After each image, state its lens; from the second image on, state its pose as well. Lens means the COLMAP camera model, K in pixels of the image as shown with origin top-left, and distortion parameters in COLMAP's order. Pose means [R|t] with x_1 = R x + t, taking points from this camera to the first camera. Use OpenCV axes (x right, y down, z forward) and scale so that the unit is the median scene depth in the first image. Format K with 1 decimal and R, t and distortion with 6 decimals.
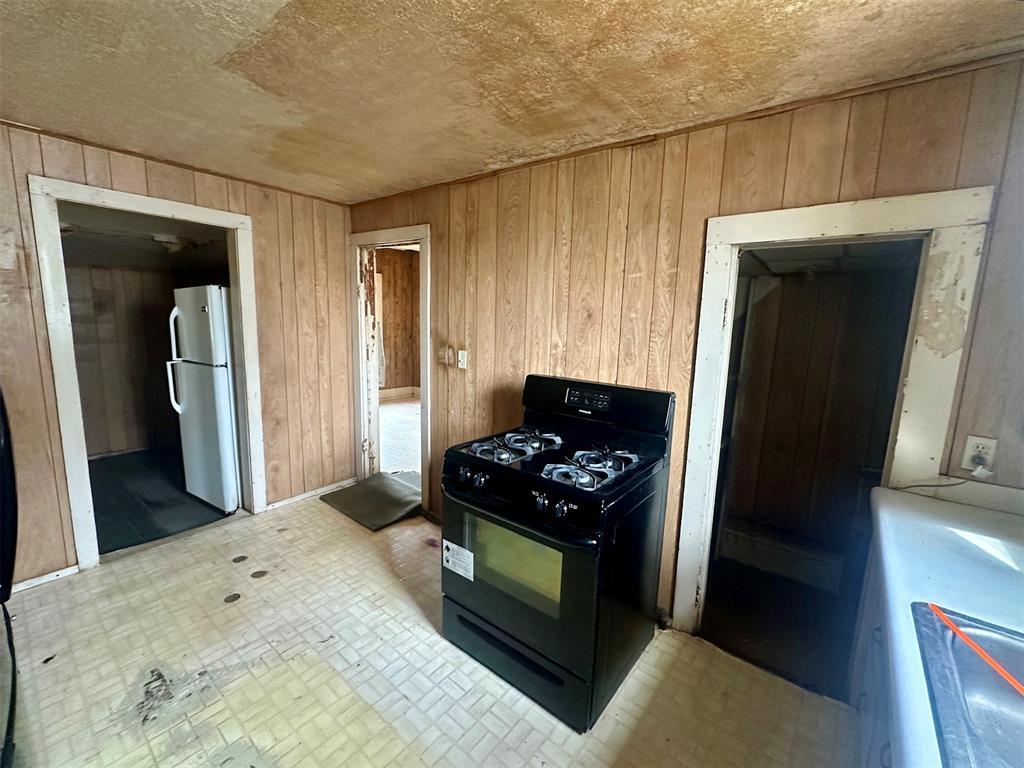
lens RADIAL K [[418.3, 0, 508.9], [0, 418.3, 382.4], [0, 0, 1]] dist [-0.003549, 0.000460]
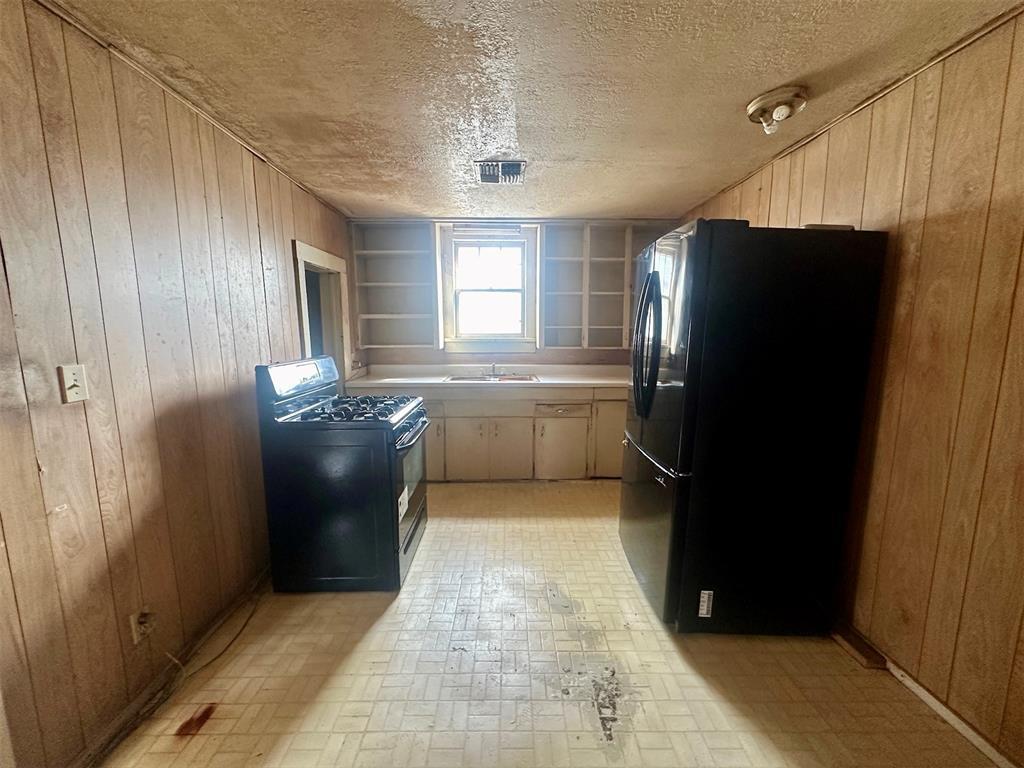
lens RADIAL K [[418.3, 0, 511.0], [0, 418.3, 384.6], [0, 0, 1]] dist [-0.003549, 0.000460]
pose [[-0.633957, -0.128887, 0.762553, -1.237678], [0.112433, 0.960179, 0.255763, -0.186703], [-0.765152, 0.247879, -0.594221, 1.433552]]
